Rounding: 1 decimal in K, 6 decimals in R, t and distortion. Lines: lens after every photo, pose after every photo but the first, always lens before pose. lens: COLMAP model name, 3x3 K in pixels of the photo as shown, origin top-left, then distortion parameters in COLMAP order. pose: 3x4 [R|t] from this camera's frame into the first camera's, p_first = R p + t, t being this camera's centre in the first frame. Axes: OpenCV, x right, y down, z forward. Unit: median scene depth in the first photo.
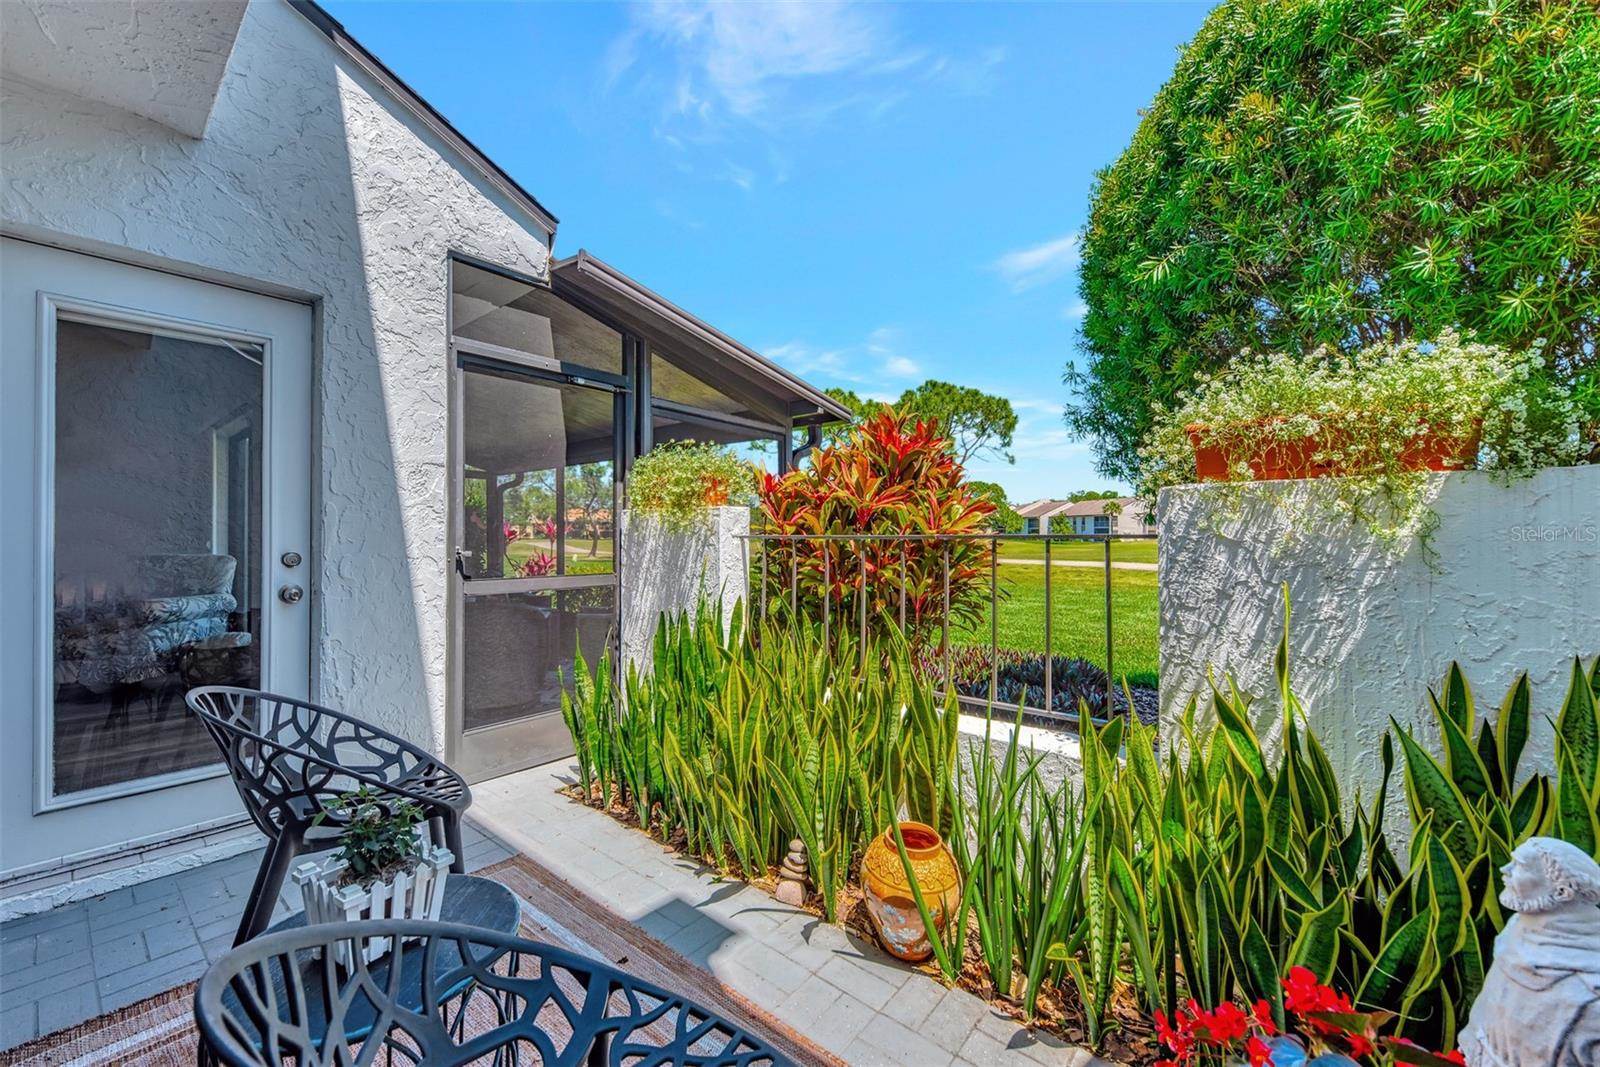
lens RADIAL K [[621.7, 0, 796.1], [0, 621.7, 535.5], [0, 0, 1]] dist [0.015427, -0.007373]
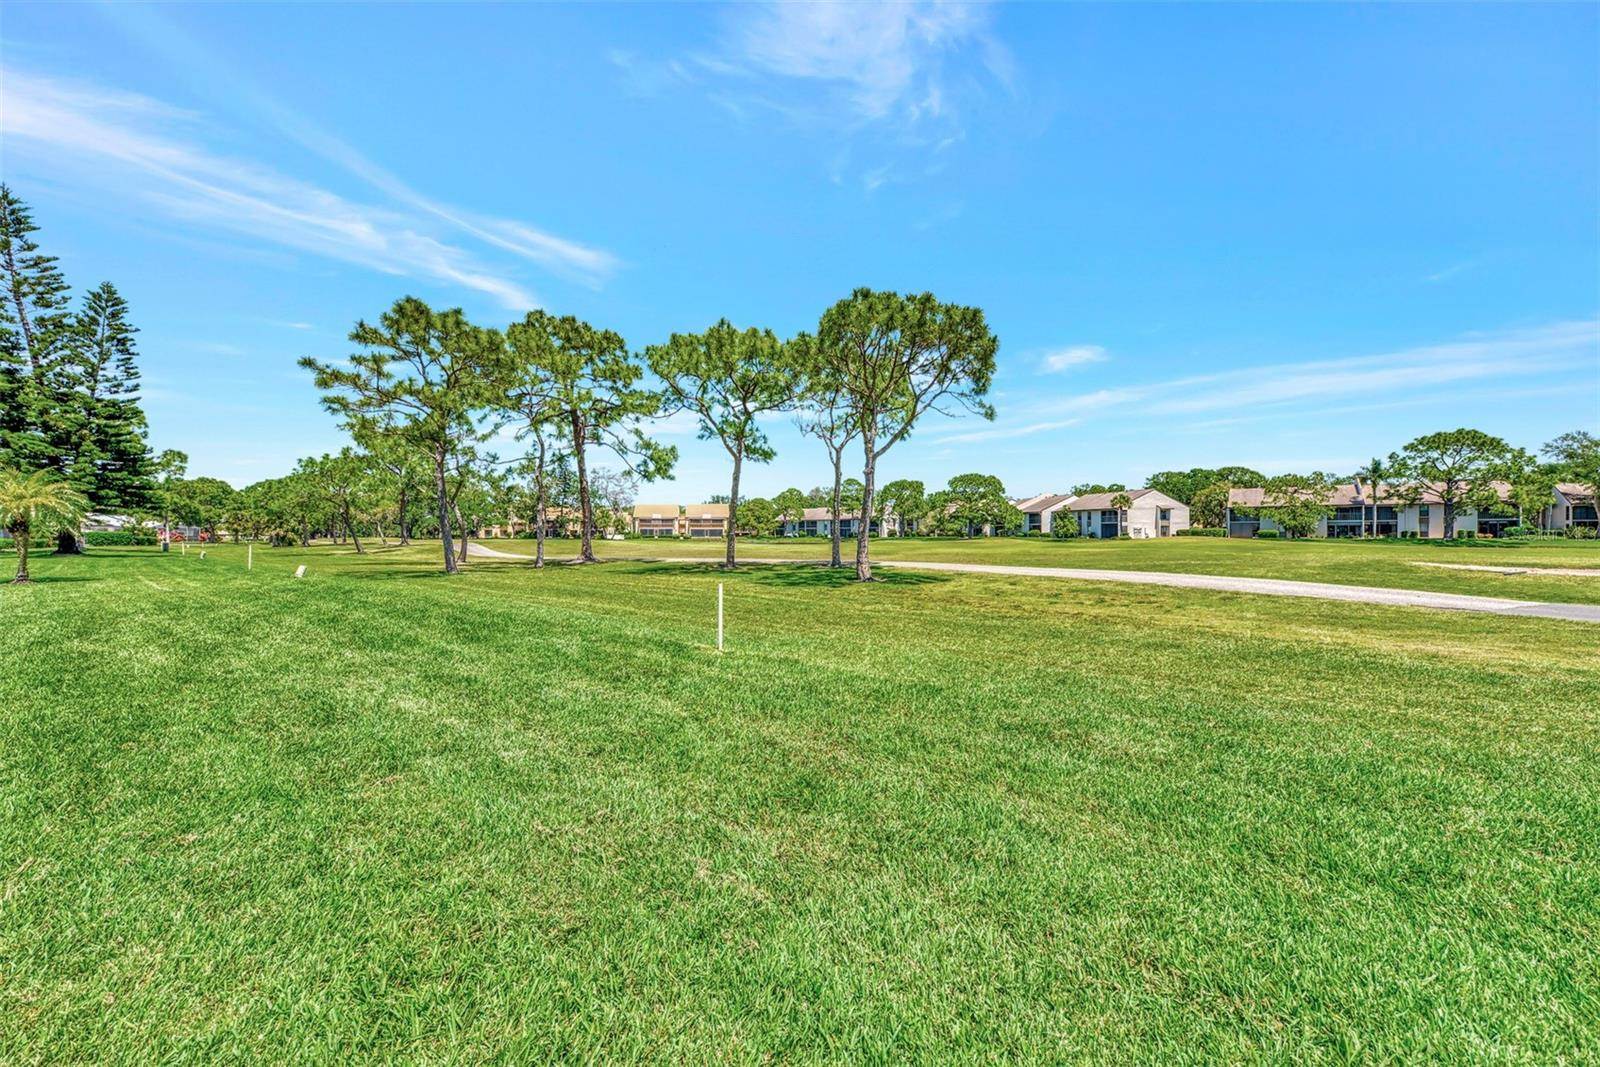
lens RADIAL K [[611.4, 0, 795.6], [0, 611.4, 533.7], [0, 0, 1]] dist [0.011249, -0.006297]
pose [[0.999922, -0.005772, -0.011064, 0.040832], [0.005773, 0.999983, 0.000016, 0.000490], [0.011064, -0.000079, 0.999939, 0.098137]]
